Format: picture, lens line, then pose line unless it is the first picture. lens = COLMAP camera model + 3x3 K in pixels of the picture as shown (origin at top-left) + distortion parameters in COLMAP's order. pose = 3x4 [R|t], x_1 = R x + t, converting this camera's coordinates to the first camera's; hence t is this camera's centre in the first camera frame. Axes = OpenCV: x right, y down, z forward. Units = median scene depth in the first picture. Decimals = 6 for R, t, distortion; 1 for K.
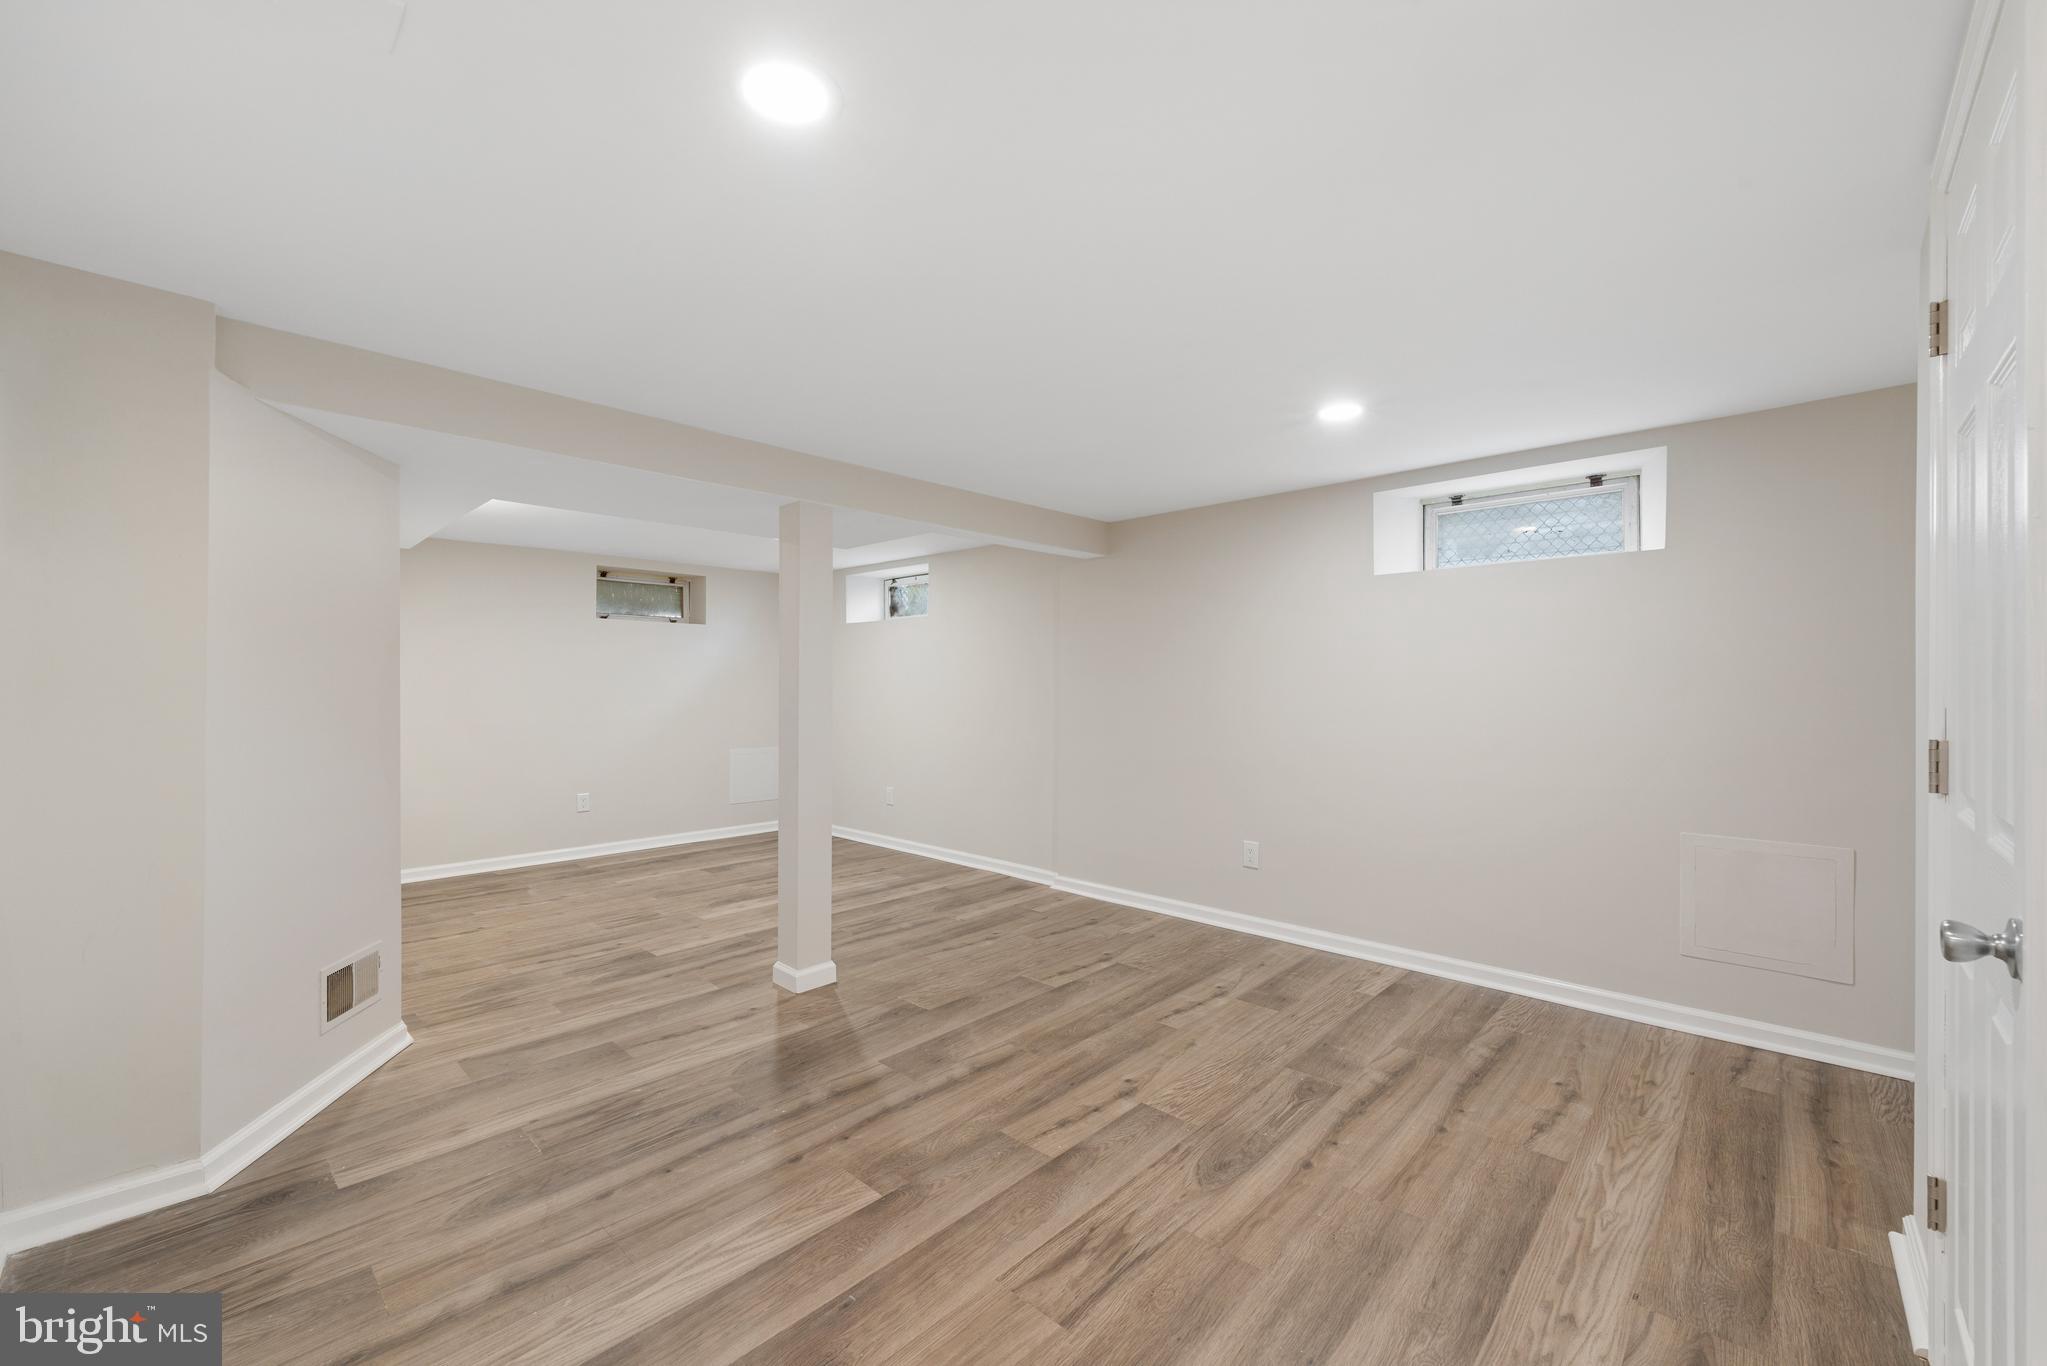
lens RADIAL K [[840.2, 0, 1015.3], [0, 840.2, 679.4], [0, 0, 1]] dist [0.002259, 0.000589]
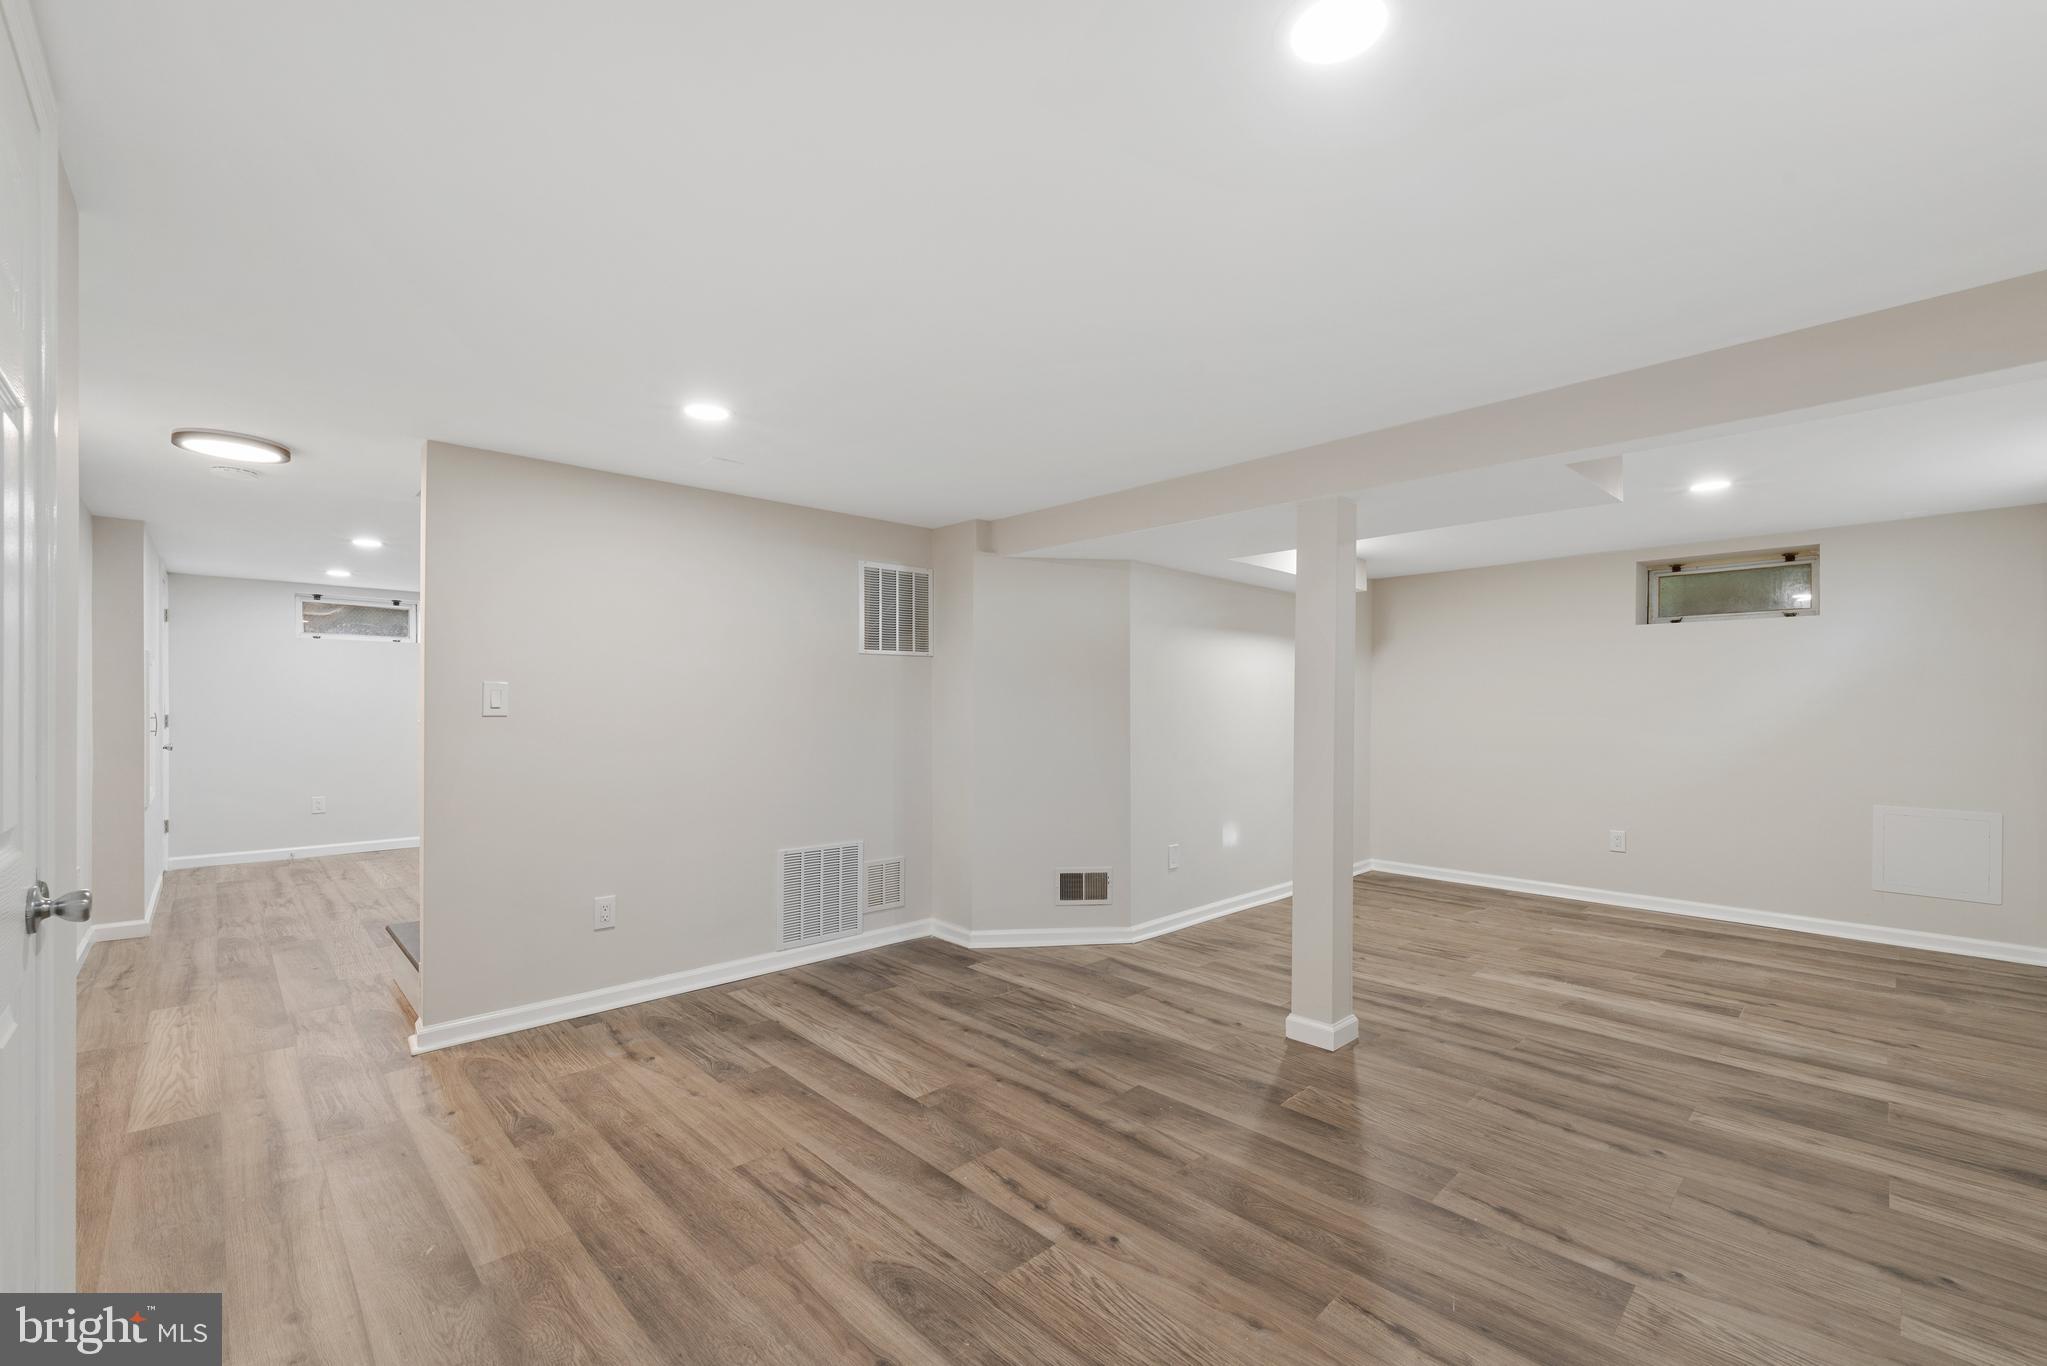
lens RADIAL K [[840.2, 0, 993.9], [0, 840.2, 709.0], [0, 0, 1]] dist [0.002259, 0.000589]
pose [[-0.068160, 0.003194, -0.997669, 0.875389], [0.007247, 0.999970, 0.002706, 0.008811], [0.997648, -0.007045, -0.068182, 0.946513]]
